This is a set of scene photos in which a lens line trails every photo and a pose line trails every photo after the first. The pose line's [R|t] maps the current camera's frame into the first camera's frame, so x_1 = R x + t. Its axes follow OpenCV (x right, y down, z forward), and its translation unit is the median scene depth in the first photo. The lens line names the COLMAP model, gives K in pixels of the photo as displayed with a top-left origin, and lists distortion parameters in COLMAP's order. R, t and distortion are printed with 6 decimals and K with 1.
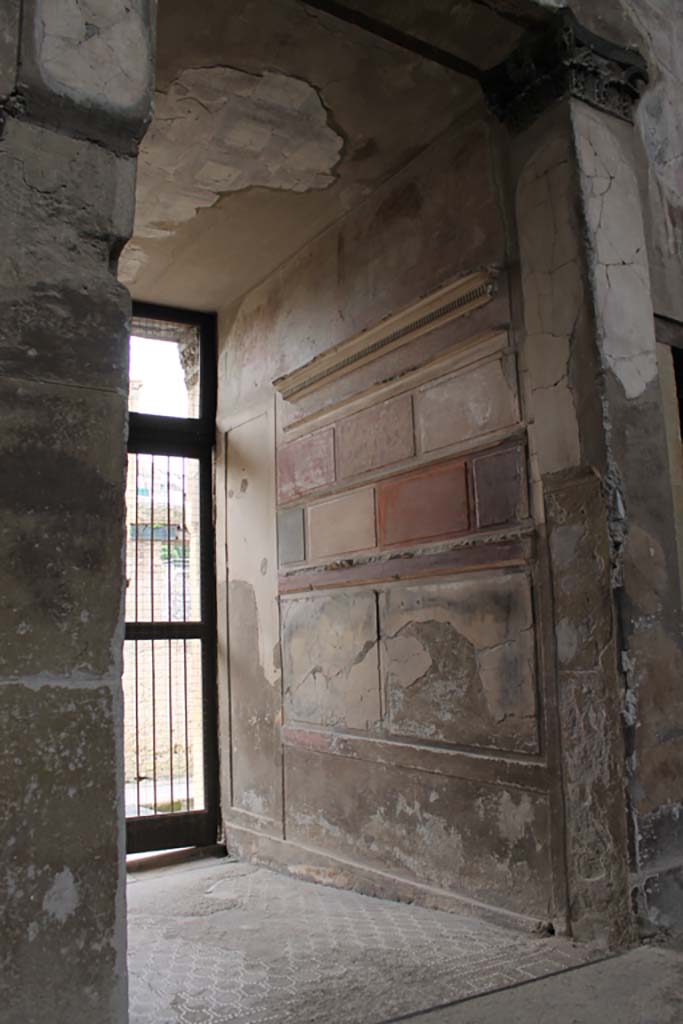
lens RADIAL K [[852.6, 0, 340.6], [0, 852.6, 506.8], [0, 0, 1]] dist [-0.151839, 0.123247]
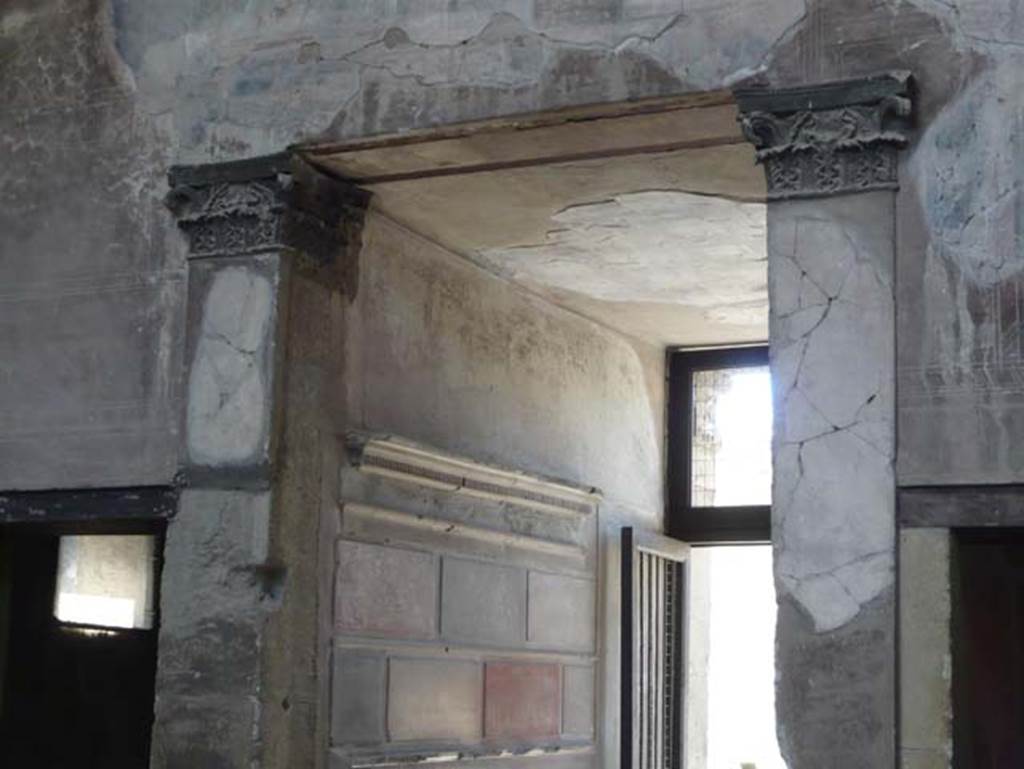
lens RADIAL K [[1708.9, 0, 512.3], [0, 1708.9, 380.1], [0, 0, 1]] dist [-0.108816, 0.000000]
pose [[0.524827, -0.114334, -0.843495, 1.339741], [0.099502, 0.992385, -0.072606, -0.241946], [0.845373, -0.045824, 0.532207, -0.002552]]
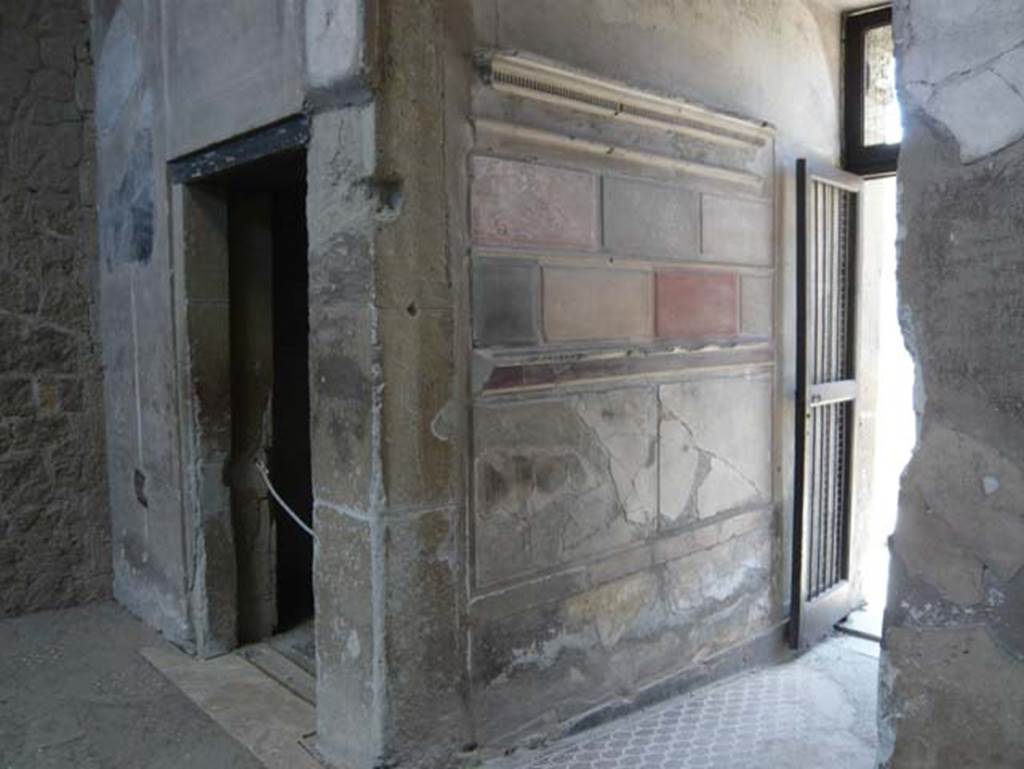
lens RADIAL K [[865.1, 0, 513.1], [0, 865.1, 389.8], [0, 0, 1]] dist [-0.089243, 0.034653]
pose [[0.223464, 0.102826, -0.969273, 0.692455], [0.162421, 0.976588, 0.141048, -0.101313], [0.961084, -0.188950, 0.201531, 0.572763]]
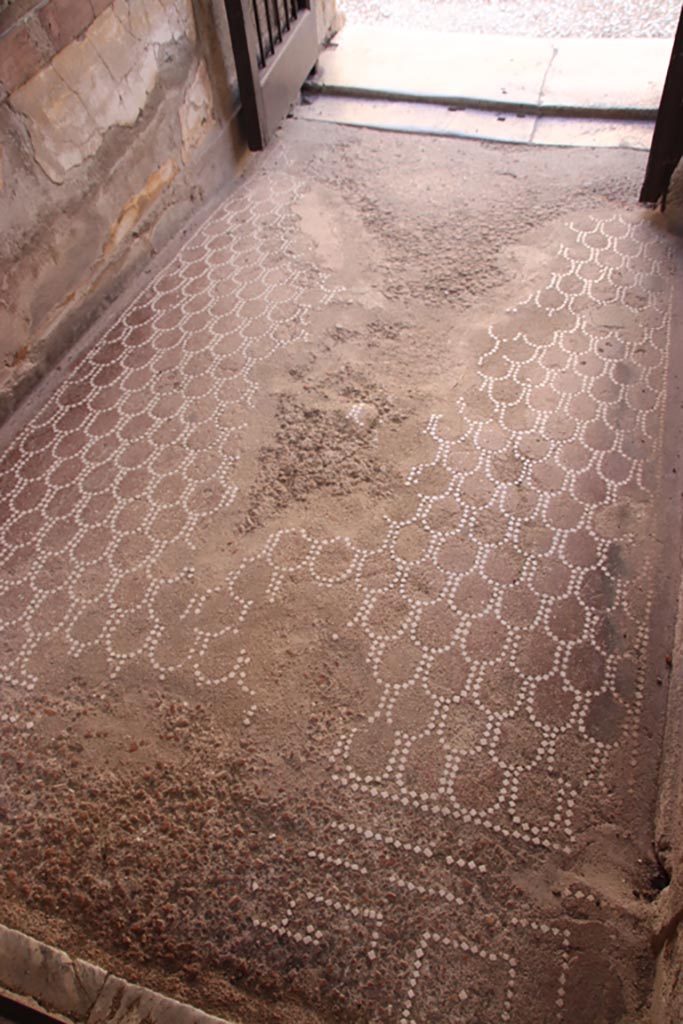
lens RADIAL K [[856.6, 0, 345.1], [0, 856.6, 520.3], [0, 0, 1]] dist [-0.093499, 0.069219]
pose [[0.650873, 0.582326, -0.487094, 0.229387], [0.178842, 0.505936, 0.843827, 0.028992], [0.737821, -0.636338, 0.225156, 0.824510]]
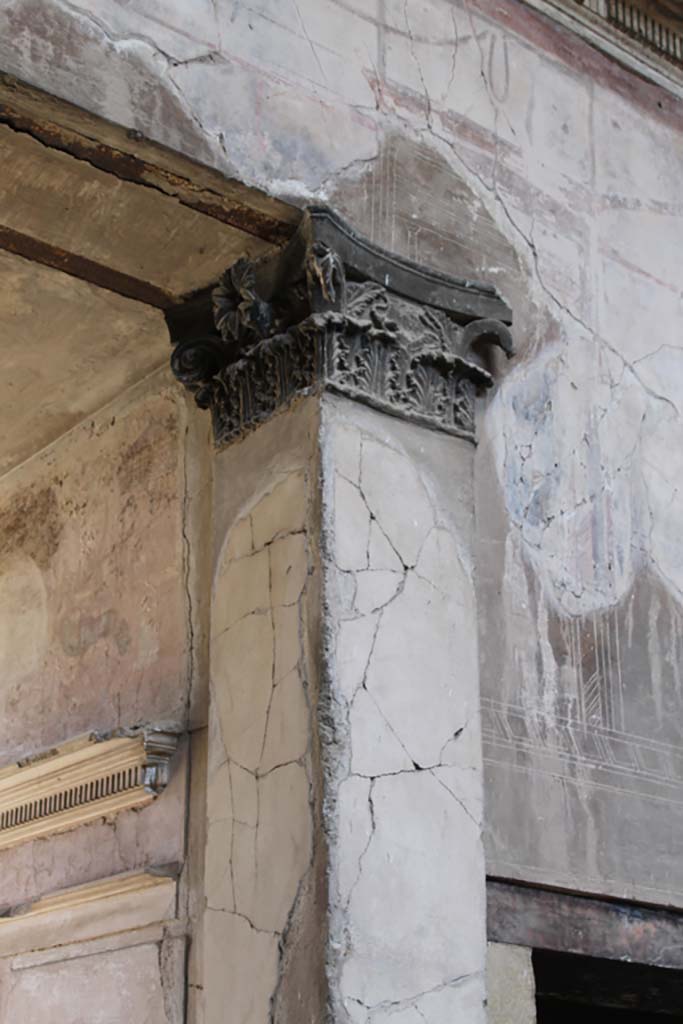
lens RADIAL K [[1722.4, 0, 342.4], [0, 1722.4, 521.1], [0, 0, 1]] dist [-0.013333, 0.000000]
pose [[0.992268, 0.069093, 0.103105, 0.185082], [-0.043769, 0.972150, -0.230237, -0.195530], [-0.116141, 0.223944, 0.967657, 0.077471]]
